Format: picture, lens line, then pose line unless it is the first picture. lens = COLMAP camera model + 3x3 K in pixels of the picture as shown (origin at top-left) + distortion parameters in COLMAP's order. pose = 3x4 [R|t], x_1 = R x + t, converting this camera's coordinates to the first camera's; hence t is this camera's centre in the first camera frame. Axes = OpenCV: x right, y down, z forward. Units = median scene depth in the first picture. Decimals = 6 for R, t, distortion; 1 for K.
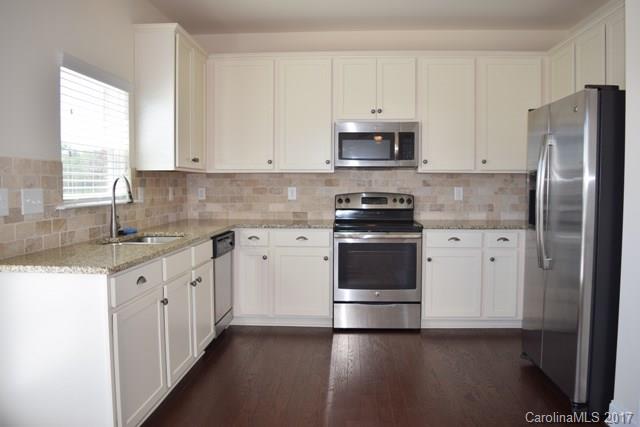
lens RADIAL K [[504.7, 0, 320.0], [0, 504.7, 213.5], [0, 0, 1]] dist [-0.094852, 0.004270]
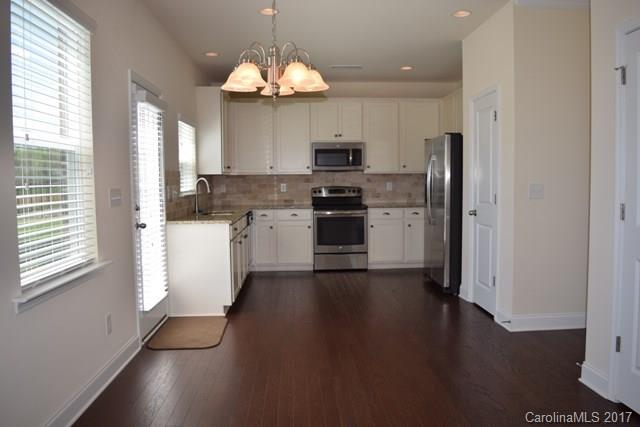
lens RADIAL K [[504.7, 0, 320.0], [0, 504.7, 213.5], [0, 0, 1]] dist [-0.094852, 0.004270]
pose [[0.993816, -0.017571, 0.109640, -0.126182], [0.016702, 0.999821, 0.008834, 0.030159], [-0.109775, -0.006948, 0.993932, -0.598419]]
